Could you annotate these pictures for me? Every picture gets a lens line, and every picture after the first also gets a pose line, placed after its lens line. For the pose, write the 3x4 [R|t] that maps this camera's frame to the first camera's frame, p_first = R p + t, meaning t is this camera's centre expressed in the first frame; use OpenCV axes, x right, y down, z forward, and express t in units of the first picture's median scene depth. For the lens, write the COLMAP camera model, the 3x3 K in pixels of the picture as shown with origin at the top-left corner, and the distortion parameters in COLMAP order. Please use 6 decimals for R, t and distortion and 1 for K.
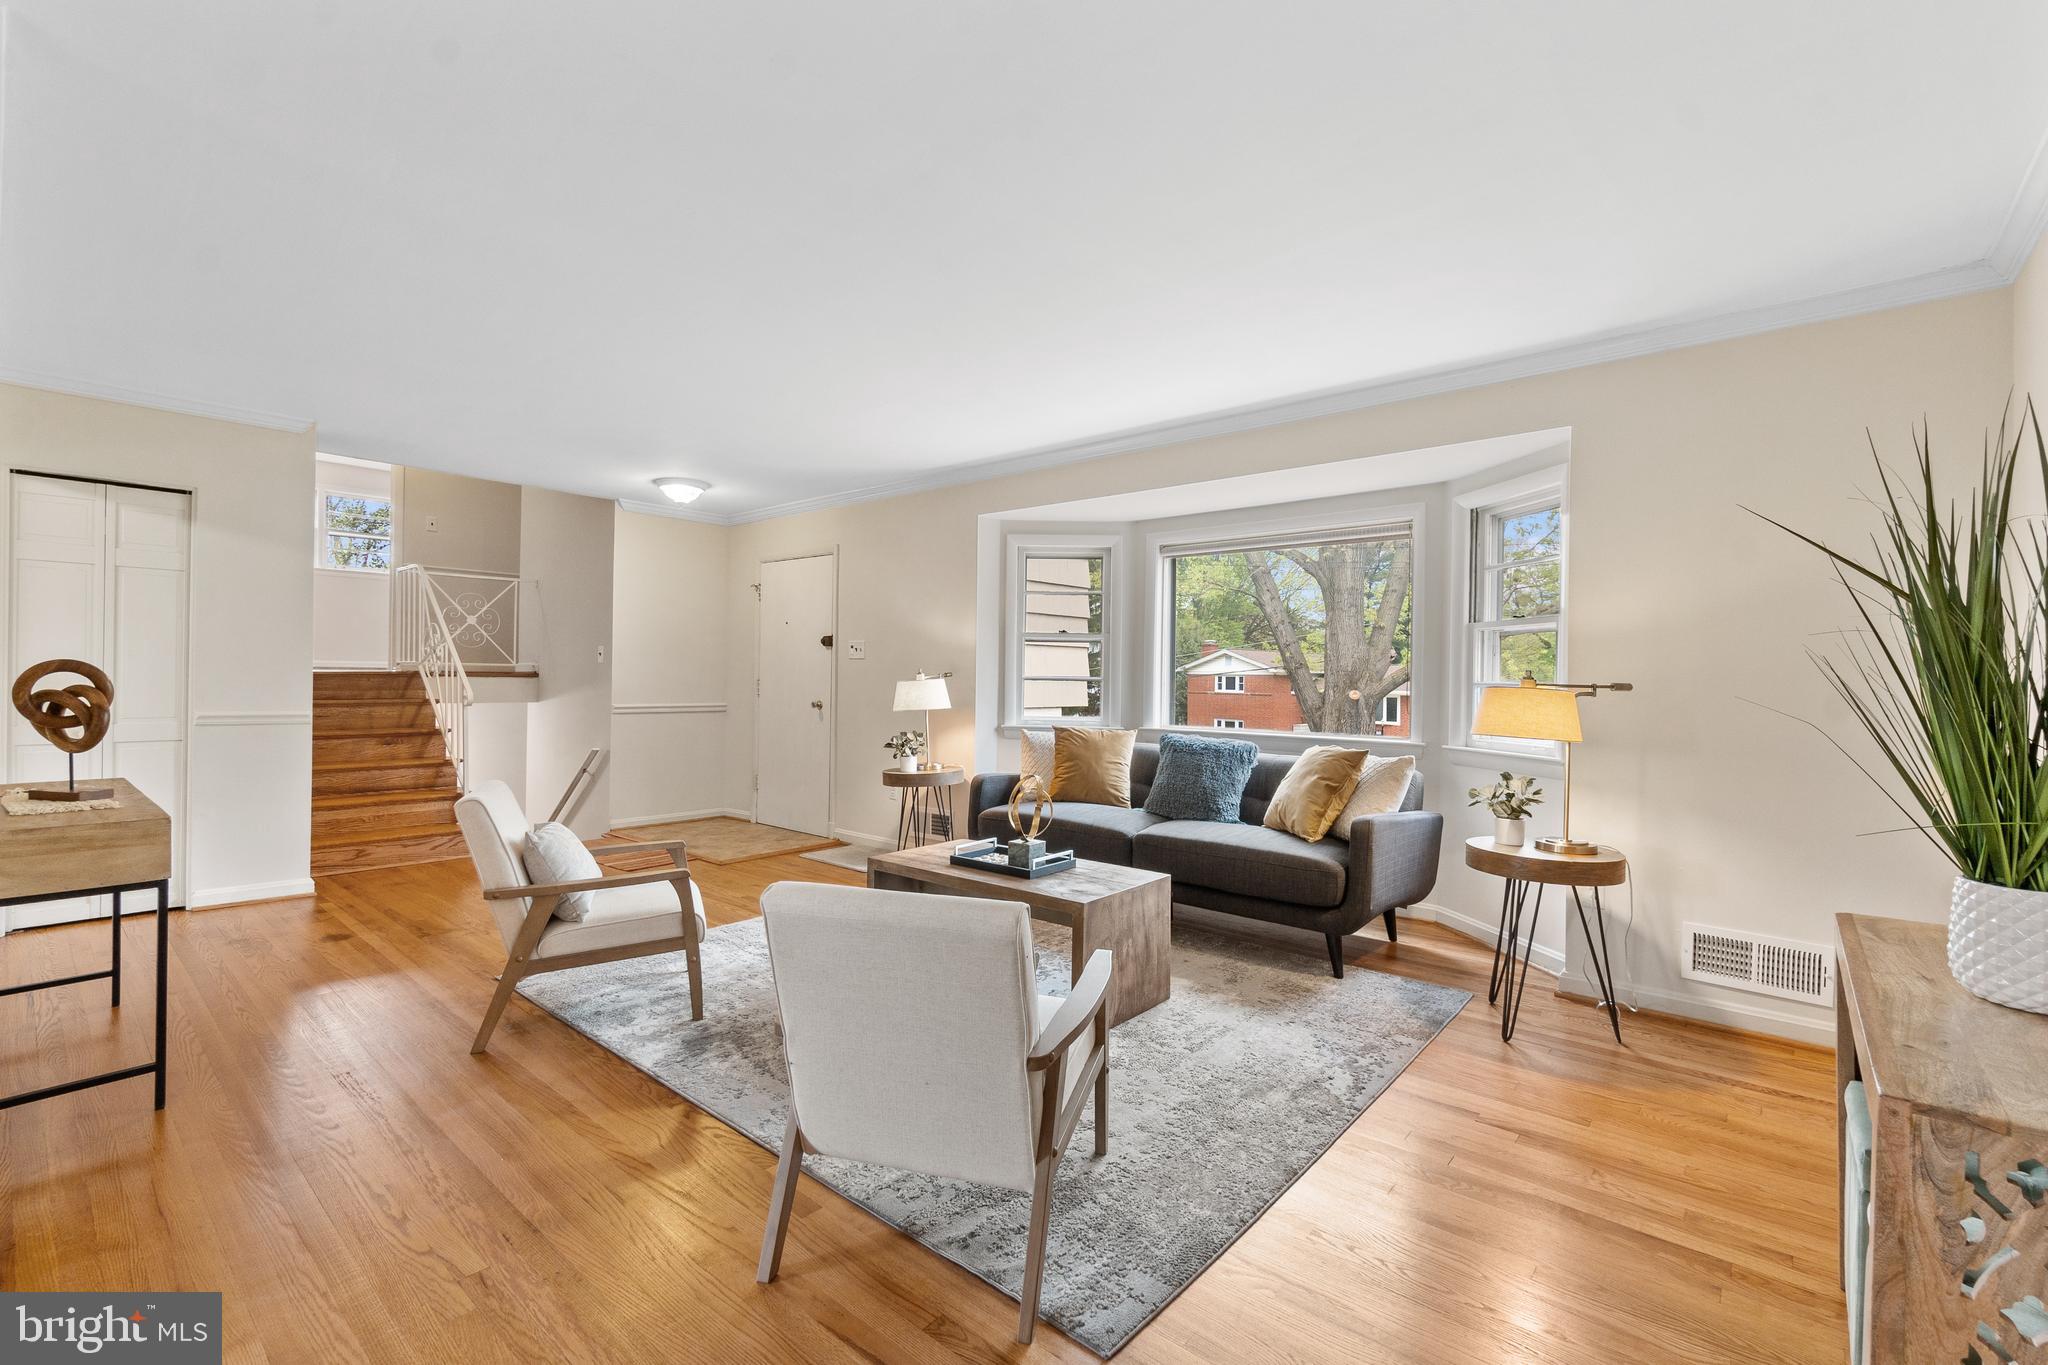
lens RADIAL K [[883.2, 0, 1022.1], [0, 883.2, 672.5], [0, 0, 1]] dist [-0.000325, -0.000236]
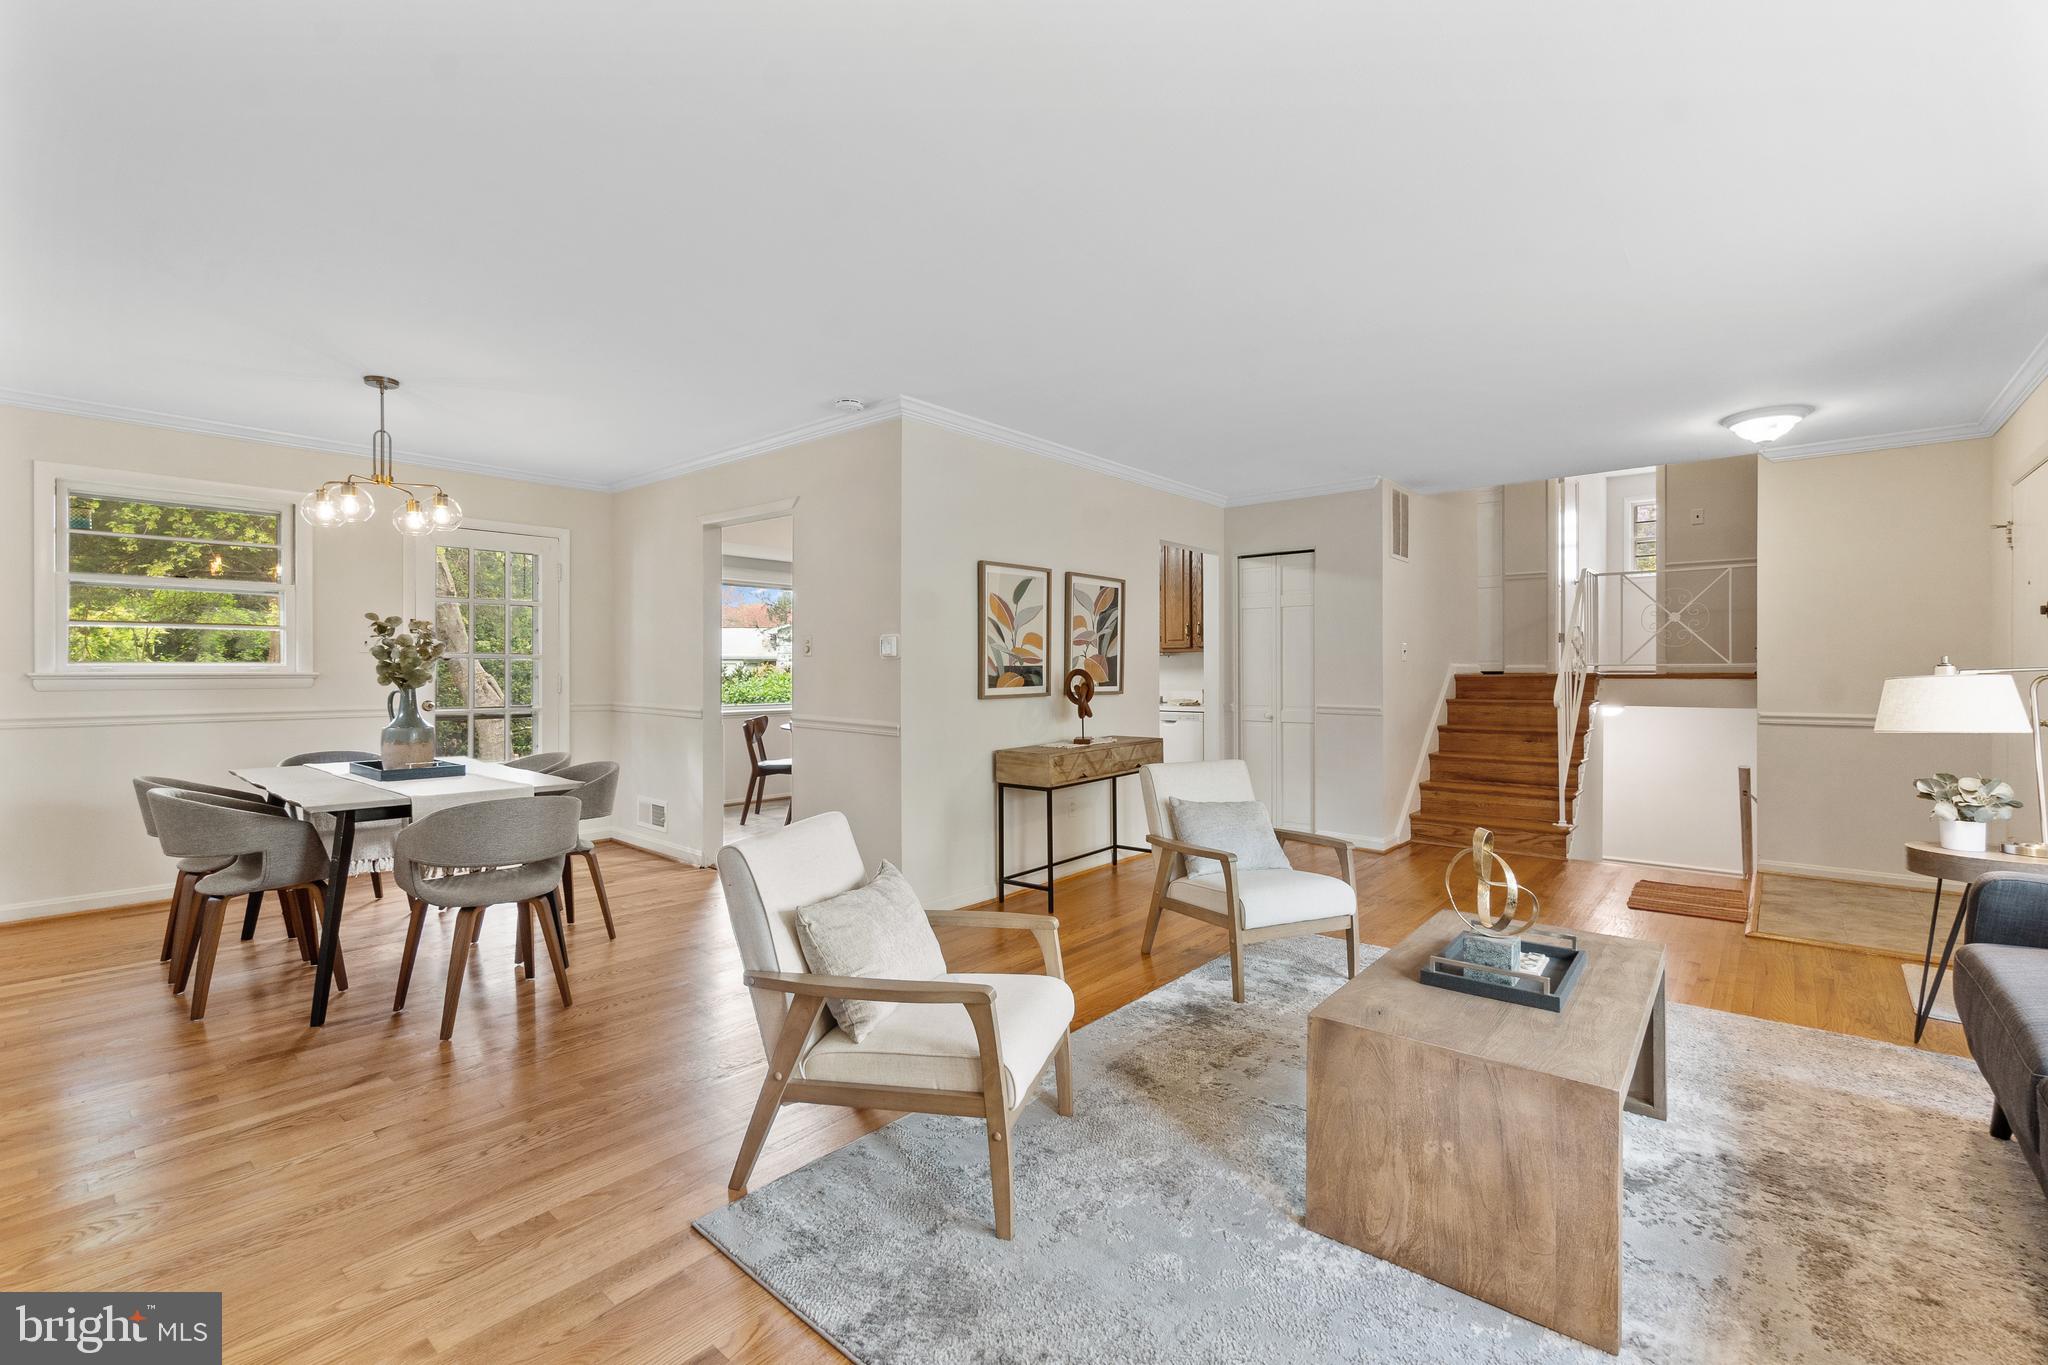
lens RADIAL K [[883.2, 0, 1030.6], [0, 883.2, 675.4], [0, 0, 1]] dist [-0.000325, -0.000236]
pose [[0.004146, -0.010930, -0.999932, 0.349610], [0.007209, 0.999915, -0.010900, 0.008135], [0.999965, -0.007163, 0.004224, 0.383265]]
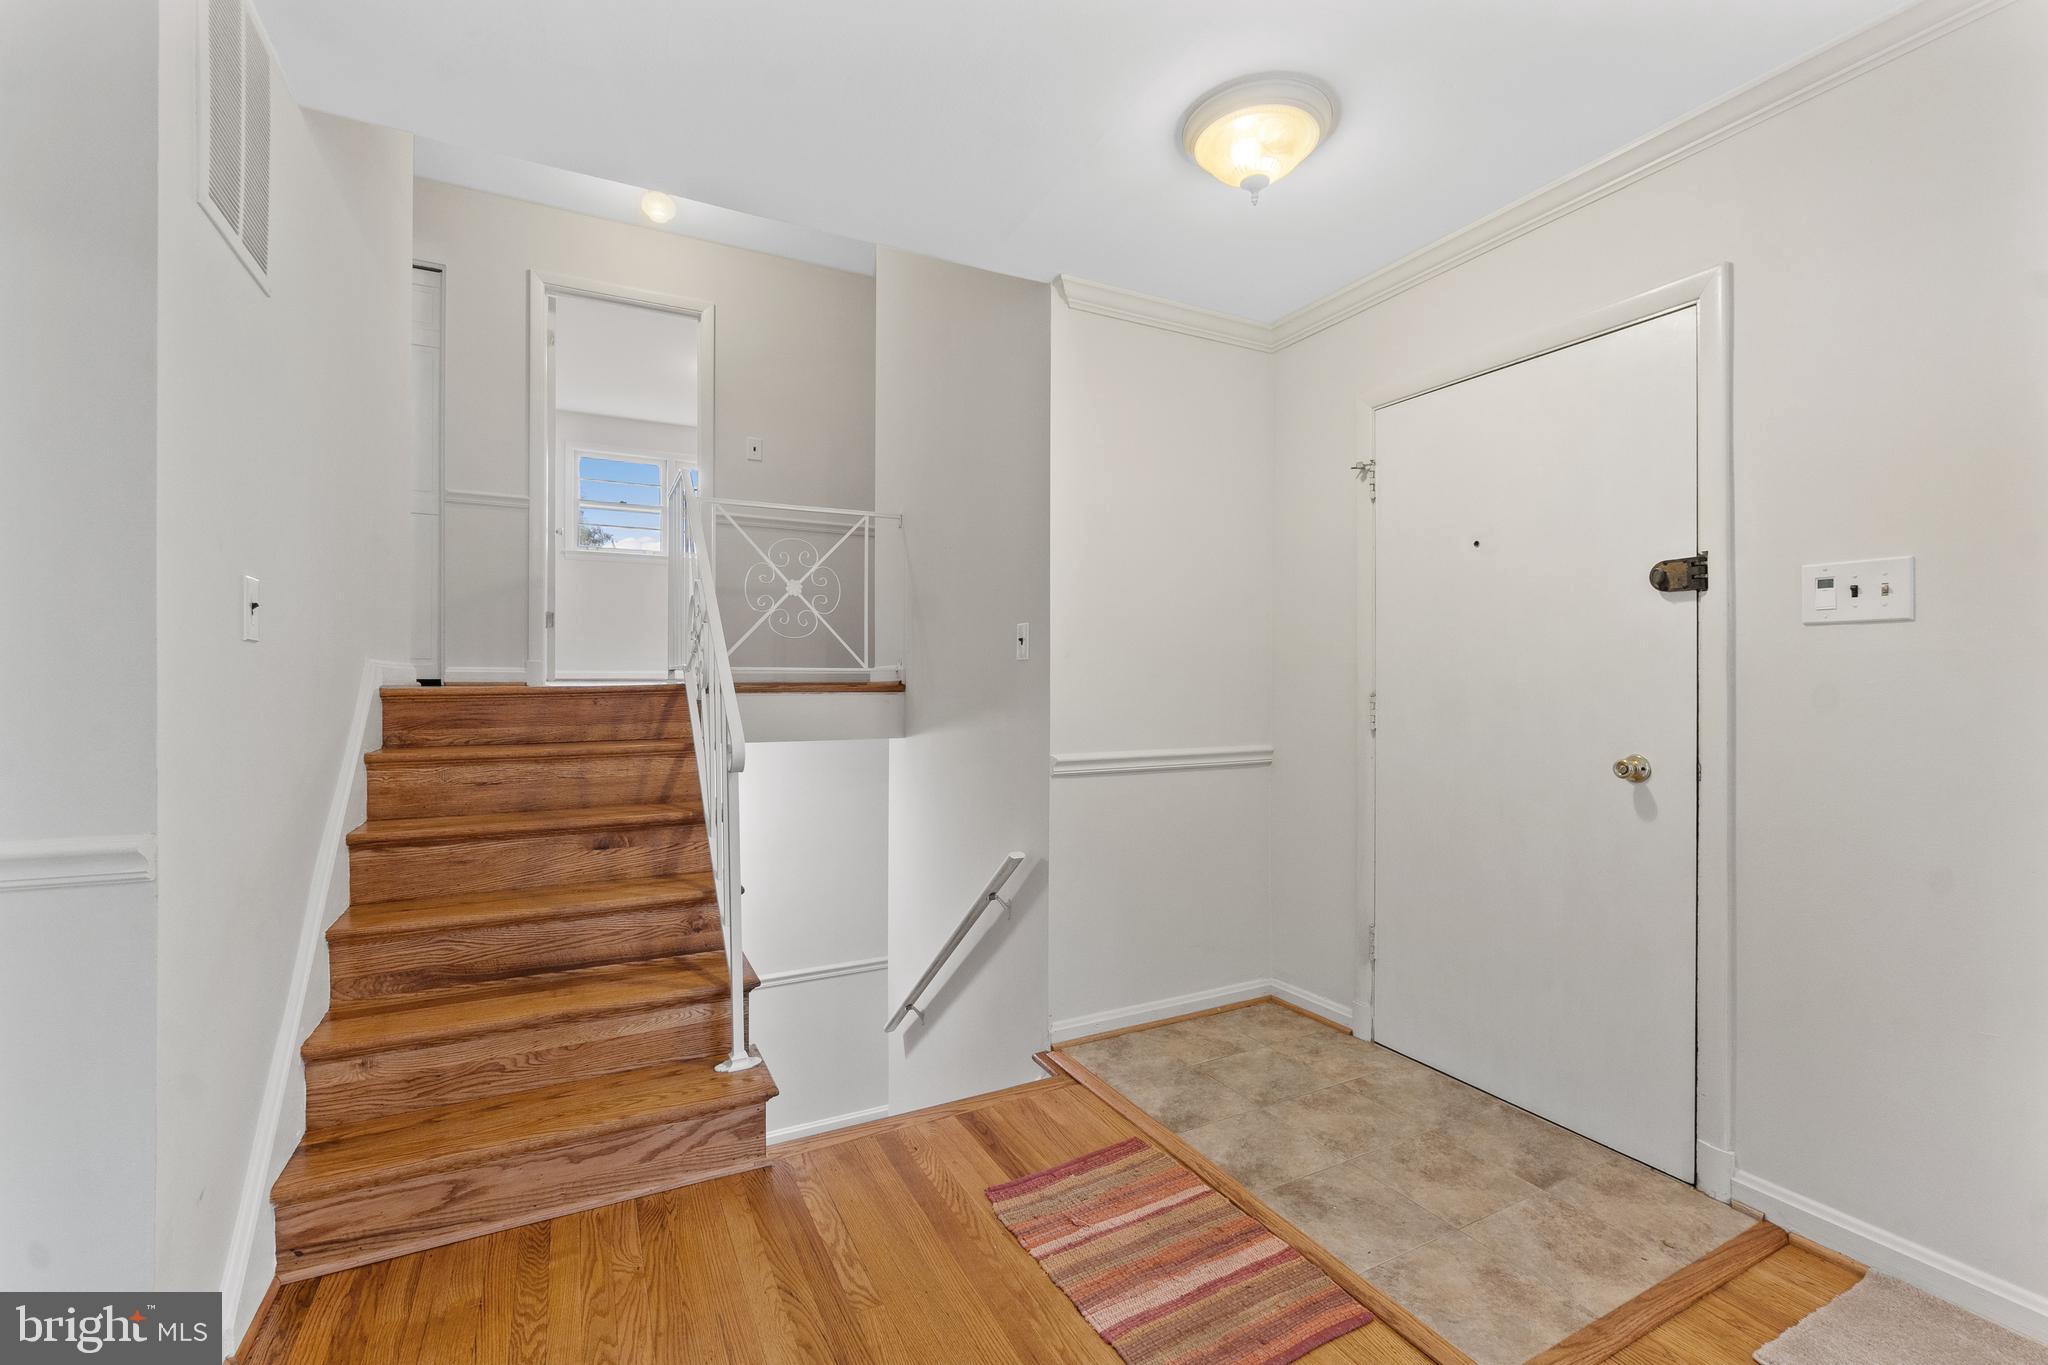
lens RADIAL K [[883.2, 0, 1027.6], [0, 883.2, 676.9], [0, 0, 1]] dist [-0.000325, -0.000236]
pose [[0.928280, -0.015299, -0.371567, -0.344247], [0.014775, 0.999882, -0.004256, -0.000496], [0.371589, -0.001539, 0.928396, 0.653496]]
